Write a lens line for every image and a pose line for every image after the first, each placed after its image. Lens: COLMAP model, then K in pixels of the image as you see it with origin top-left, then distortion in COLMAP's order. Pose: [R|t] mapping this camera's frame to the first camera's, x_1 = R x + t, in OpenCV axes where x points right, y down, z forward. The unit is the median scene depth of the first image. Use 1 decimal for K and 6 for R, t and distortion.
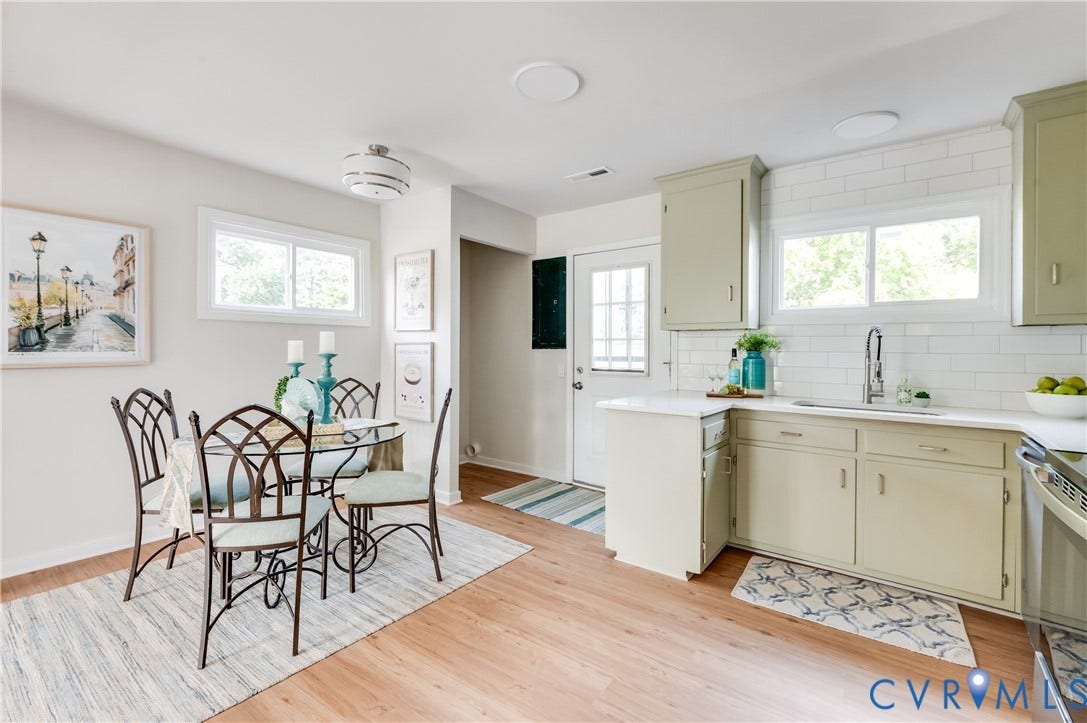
lens RADIAL K [[485.0, 0, 541.4], [0, 485.0, 349.9], [0, 0, 1]] dist [0.010763, -0.003589]
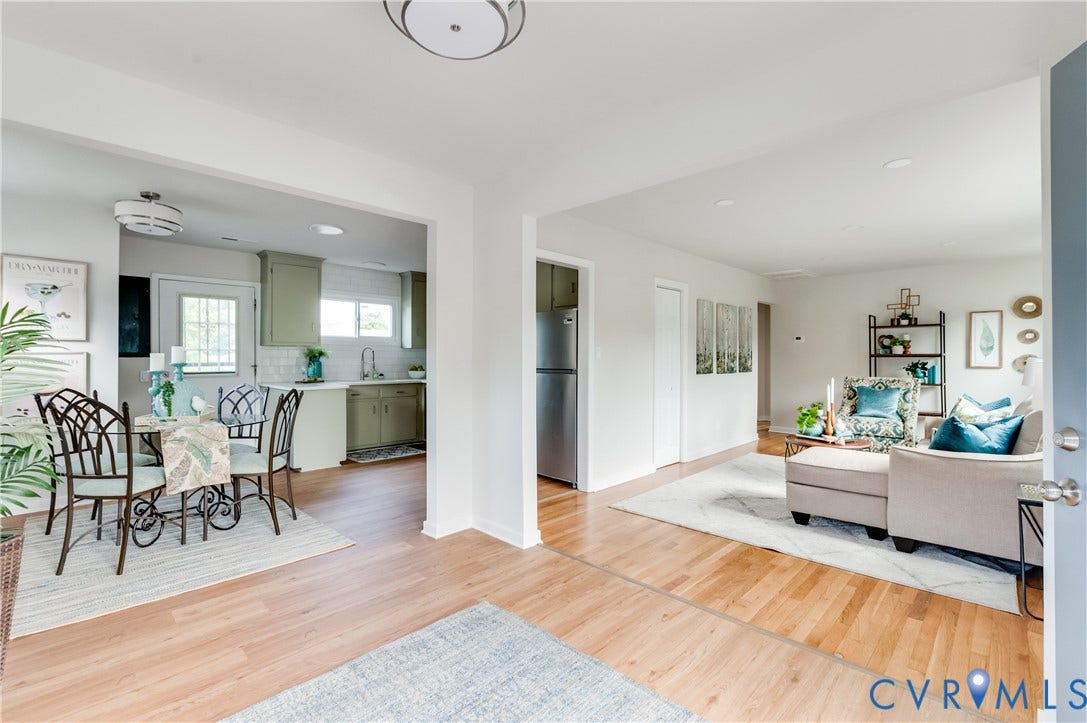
lens RADIAL K [[476.2, 0, 537.7], [0, 476.2, 351.0], [0, 0, 1]] dist [-0.007448, -0.000624]
pose [[0.135977, 0.004806, 0.990700, -1.386153], [0.001313, 0.999986, -0.005031, -0.014933], [-0.990711, 0.001985, 0.135969, -0.118376]]
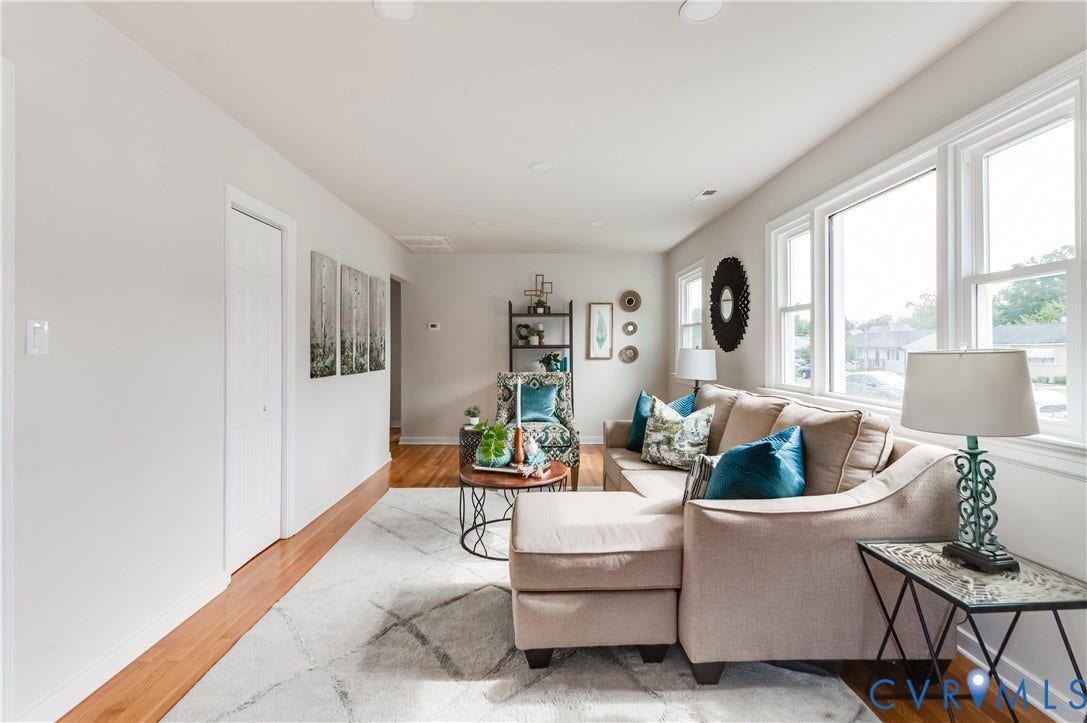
lens RADIAL K [[476.2, 0, 534.9], [0, 476.2, 345.6], [0, 0, 1]] dist [-0.007448, -0.000624]
pose [[-0.612950, -0.001445, 0.790121, -0.632494], [-0.000651, 0.999999, 0.001325, -0.010354], [-0.790122, 0.000298, -0.612950, -0.218923]]
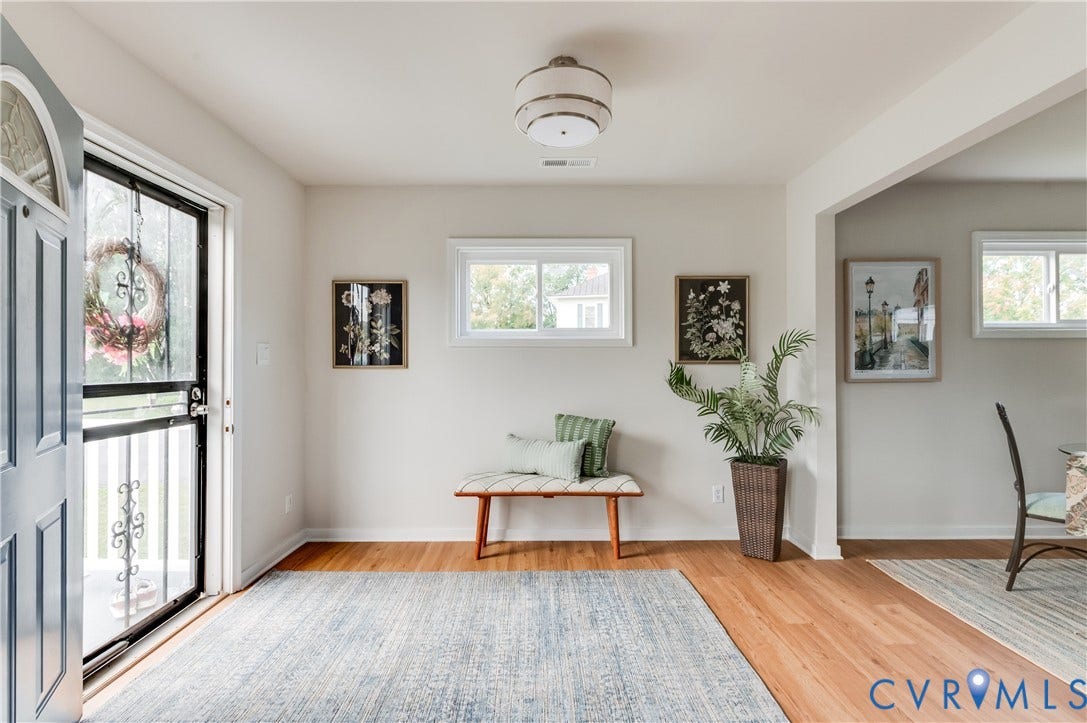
lens RADIAL K [[485.0, 0, 544.9], [0, 485.0, 364.2], [0, 0, 1]] dist [0.010763, -0.003589]
pose [[0.608895, -0.010838, -0.793177, -0.451049], [0.005247, 0.999940, -0.009635, -0.002306], [0.793234, 0.001705, 0.608915, -0.400538]]
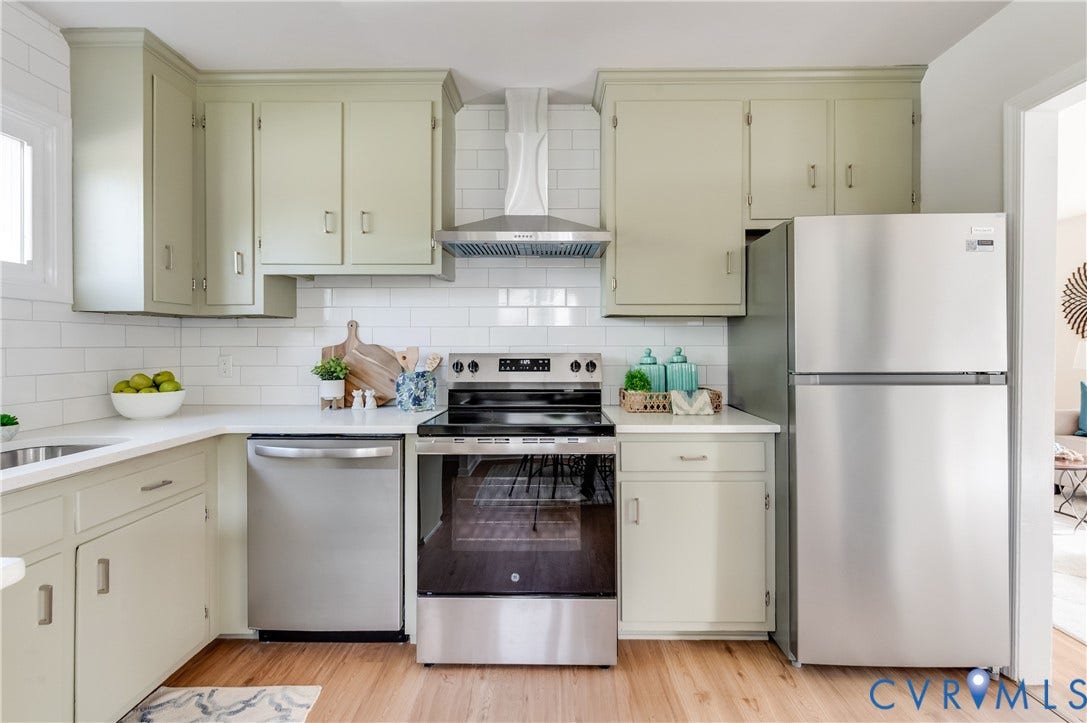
lens RADIAL K [[502.2, 0, 541.3], [0, 502.2, 341.9], [0, 0, 1]] dist [-0.004511, -0.001187]
pose [[-0.595158, -0.002525, 0.803605, -0.069406], [-0.000221, 0.999996, 0.002978, -0.002865], [-0.803609, 0.001595, -0.595156, 0.756893]]
